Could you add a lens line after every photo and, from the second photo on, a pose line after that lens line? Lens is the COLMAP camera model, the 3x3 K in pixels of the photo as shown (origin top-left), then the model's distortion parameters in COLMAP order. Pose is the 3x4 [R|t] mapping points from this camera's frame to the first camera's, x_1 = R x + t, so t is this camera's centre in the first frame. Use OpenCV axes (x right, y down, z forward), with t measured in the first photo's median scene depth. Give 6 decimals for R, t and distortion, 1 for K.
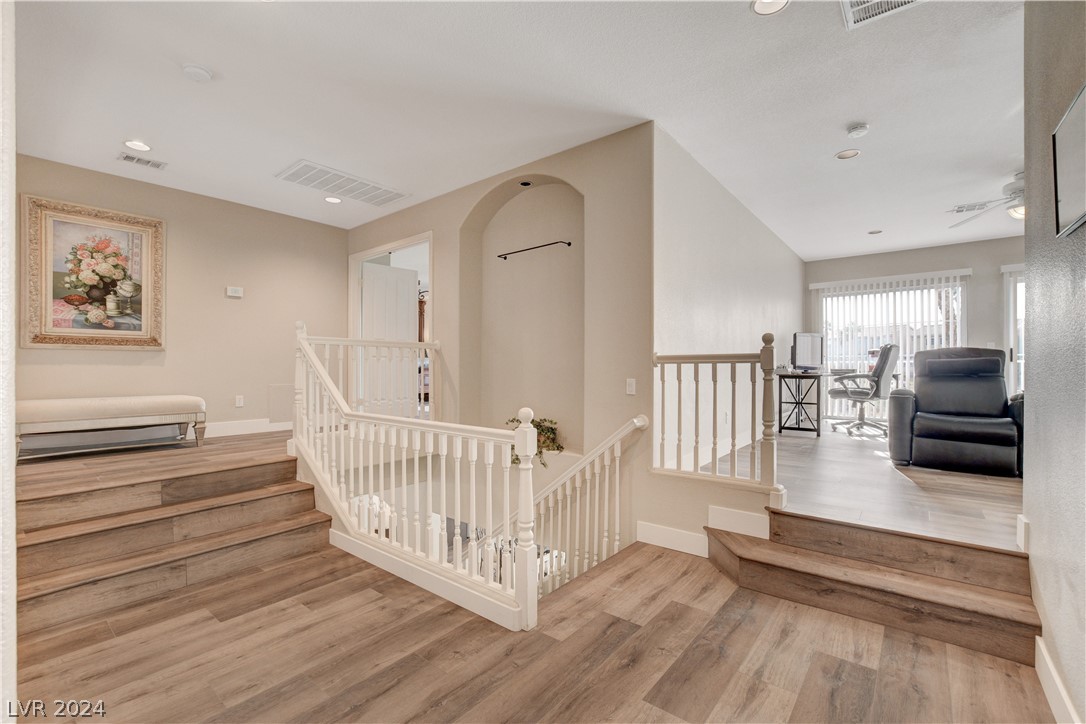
lens RADIAL K [[473.3, 0, 538.5], [0, 473.3, 365.8], [0, 0, 1]] dist [-0.022793, 0.002990]
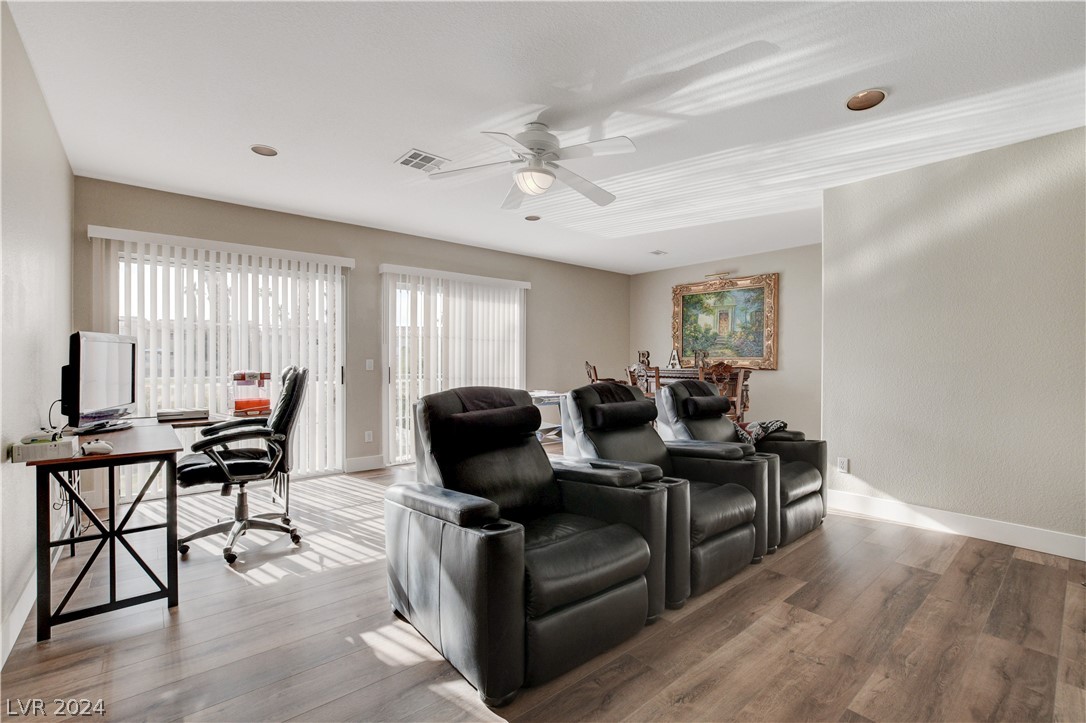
lens RADIAL K [[473.3, 0, 538.5], [0, 473.3, 361.0], [0, 0, 1]] dist [-0.022793, 0.002990]
pose [[0.179704, -0.000863, 0.983720, 0.257647], [-0.005035, 0.999986, 0.001797, -0.052740], [-0.983708, -0.005276, 0.179698, 0.600769]]
